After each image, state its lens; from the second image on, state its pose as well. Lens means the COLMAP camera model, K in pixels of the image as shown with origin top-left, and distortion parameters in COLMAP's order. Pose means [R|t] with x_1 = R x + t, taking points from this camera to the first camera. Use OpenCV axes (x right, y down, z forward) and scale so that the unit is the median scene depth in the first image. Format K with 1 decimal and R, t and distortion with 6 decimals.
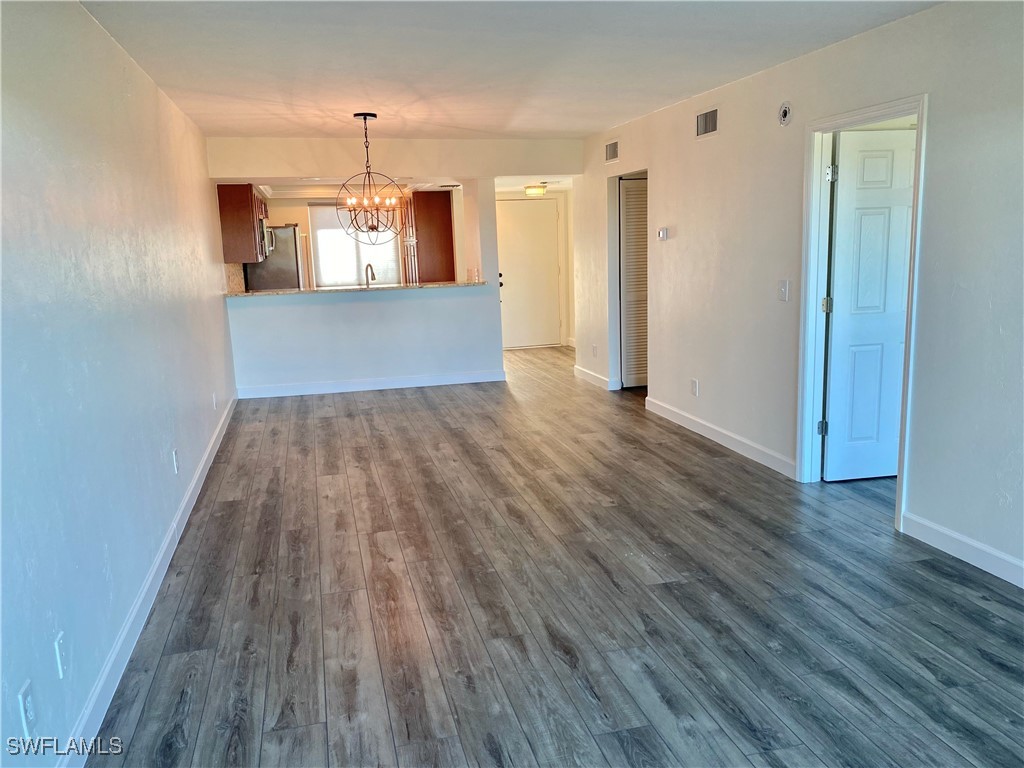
lens RADIAL K [[780.9, 0, 512.0], [0, 780.9, 384.0], [0, 0, 1]] dist [0.030683, -0.007422]
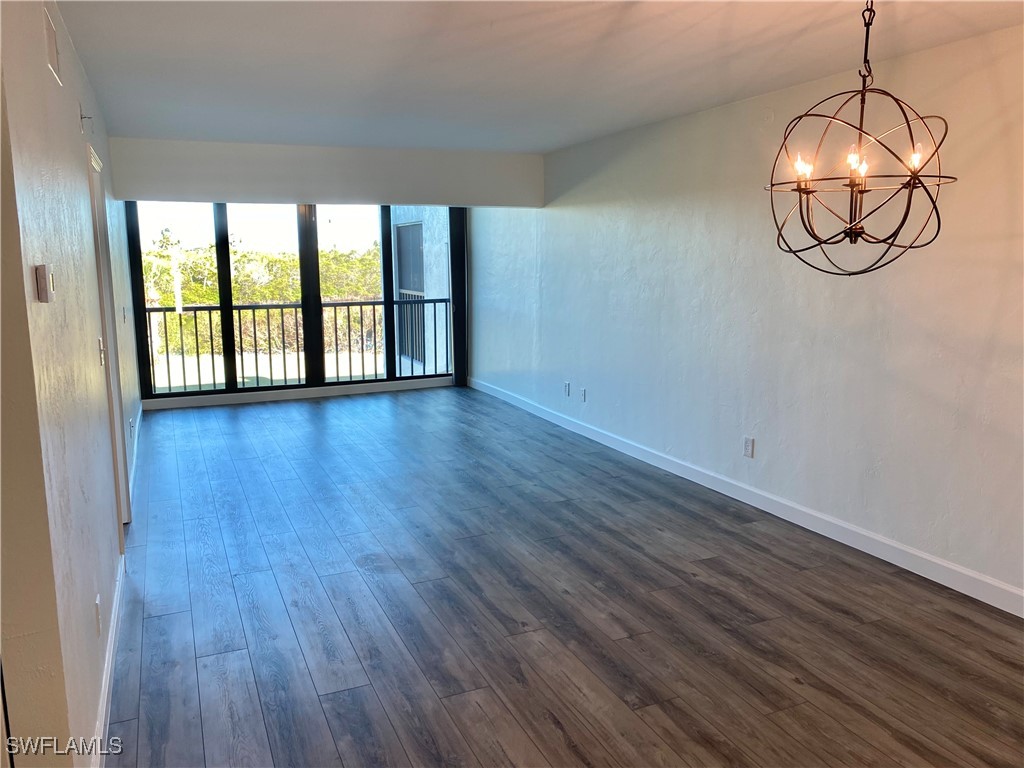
lens RADIAL K [[780.9, 0, 512.0], [0, 780.9, 384.0], [0, 0, 1]] dist [0.030683, -0.007422]
pose [[-0.986092, 0.063122, -0.153746, 0.075614], [0.007519, 0.941065, 0.338141, -0.344389], [0.166030, 0.332282, -0.928452, 1.792577]]
